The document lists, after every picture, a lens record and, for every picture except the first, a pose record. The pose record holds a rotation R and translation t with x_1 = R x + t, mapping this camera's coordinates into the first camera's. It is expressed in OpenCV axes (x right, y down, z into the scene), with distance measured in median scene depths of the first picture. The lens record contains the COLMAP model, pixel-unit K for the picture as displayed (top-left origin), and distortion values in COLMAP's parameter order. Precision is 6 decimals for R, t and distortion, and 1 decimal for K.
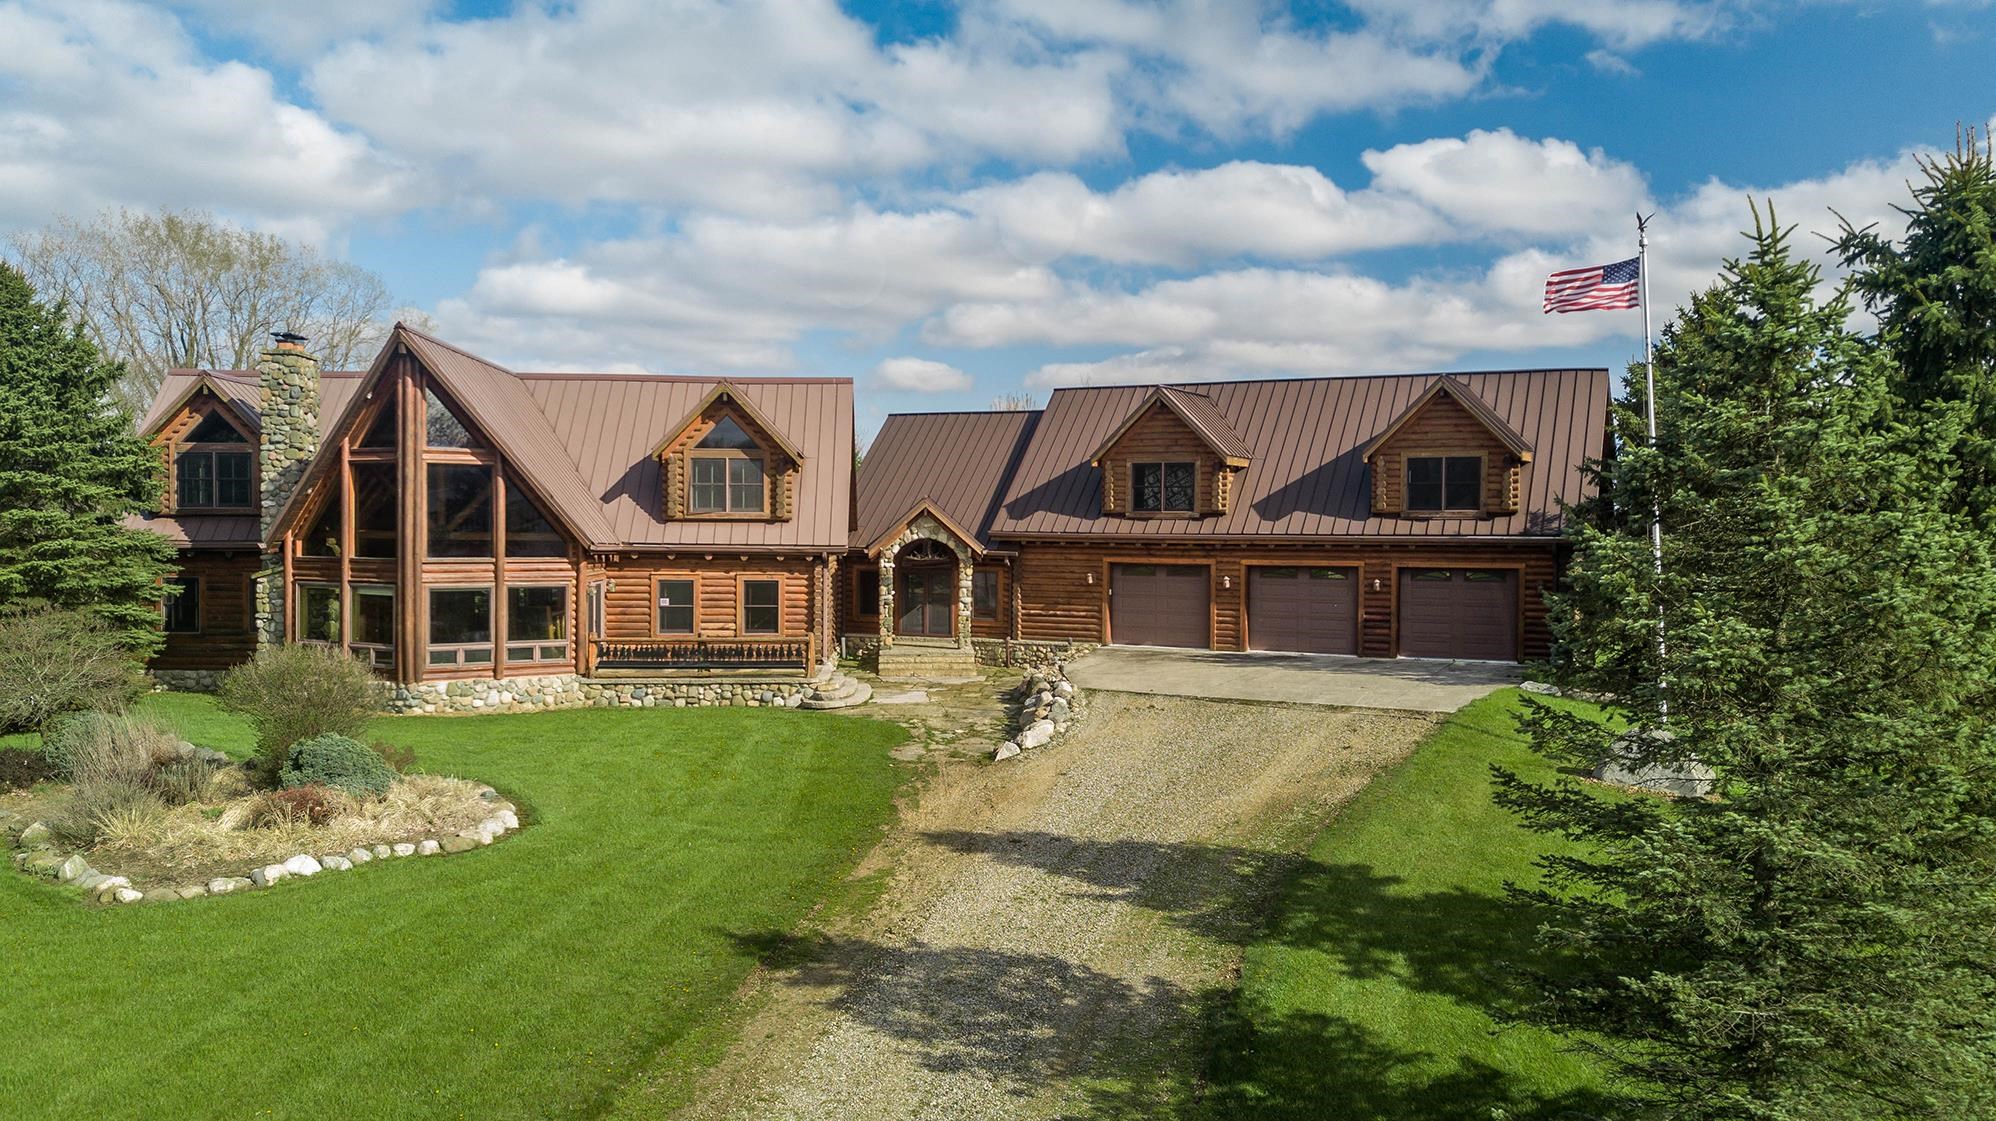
lens RADIAL K [[1526.2, 0, 998.0], [0, 1526.2, 560.5], [0, 0, 1]] dist [-0.009181, -0.002931]
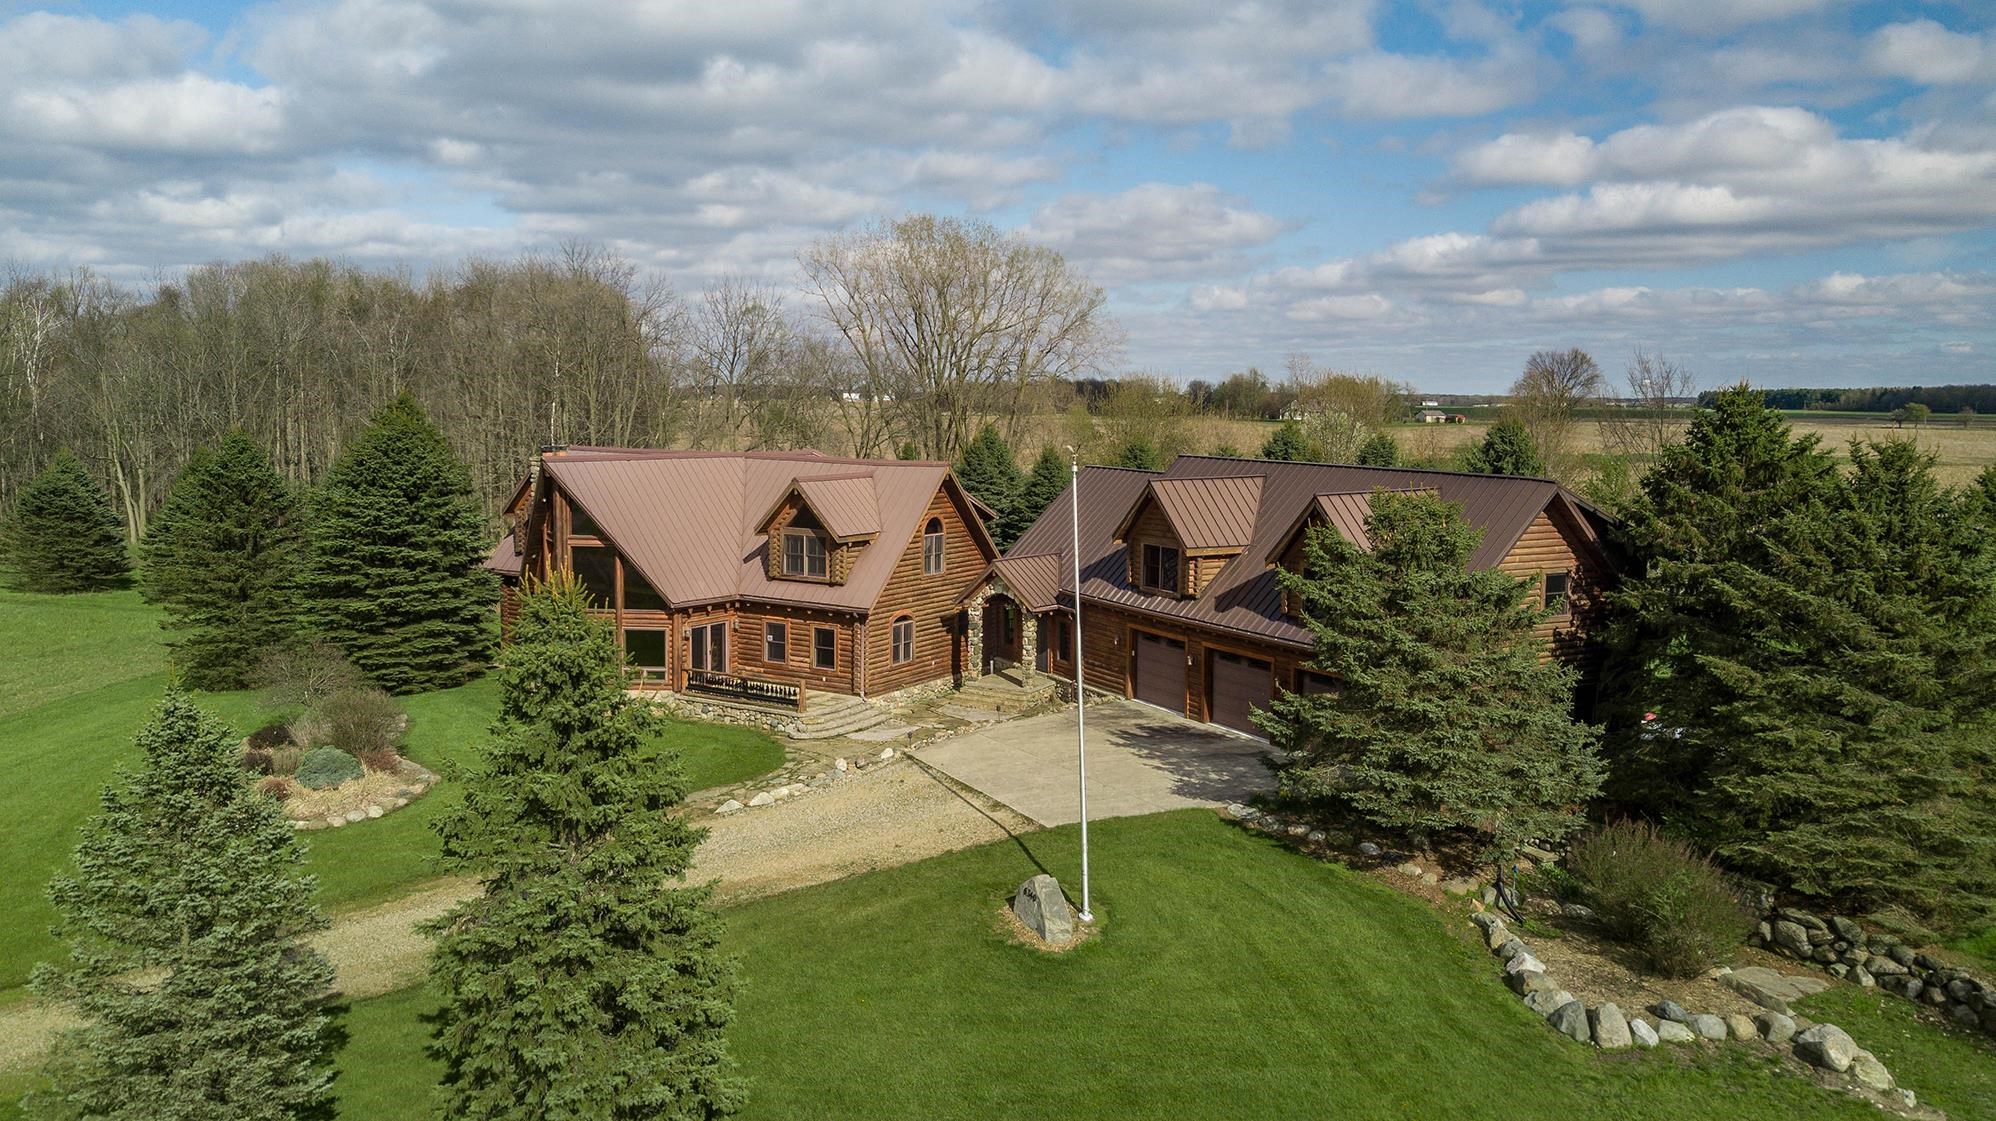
lens RADIAL K [[1526.0, 0, 986.5], [0, 1526.0, 557.9], [0, 0, 1]] dist [0.018468, -0.002521]
pose [[0.810868, 0.065430, -0.581561, 0.779120], [-0.019290, 0.996179, 0.085181, -0.176083], [0.584912, -0.057853, 0.809031, 0.016257]]
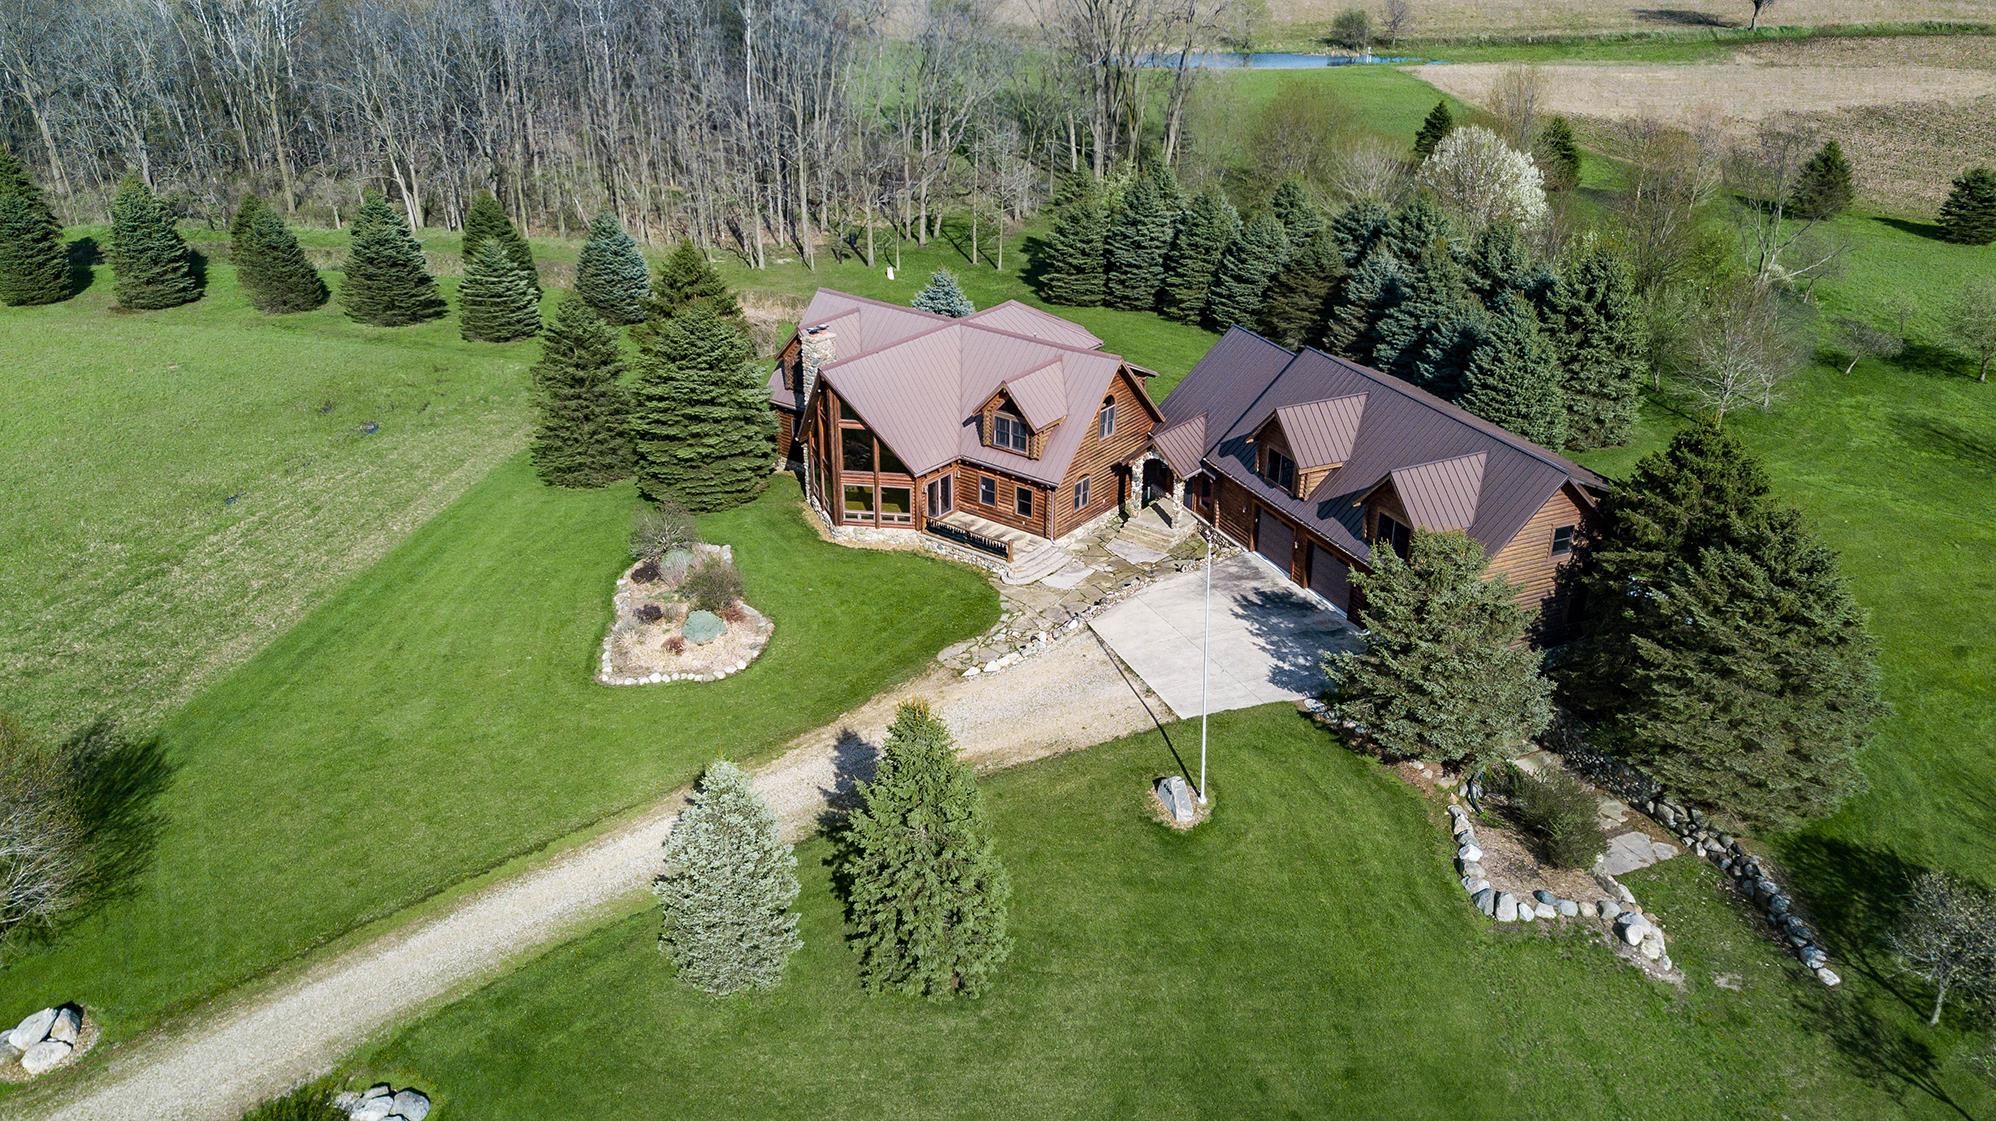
lens RADIAL K [[1526.0, 0, 986.5], [0, 1526.0, 557.9], [0, 0, 1]] dist [0.018468, -0.002521]
pose [[0.748522, 0.276418, -0.602750, 0.975615], [-0.011080, 0.914062, 0.405423, -0.682622], [0.663017, -0.296790, 0.687258, -0.300852]]
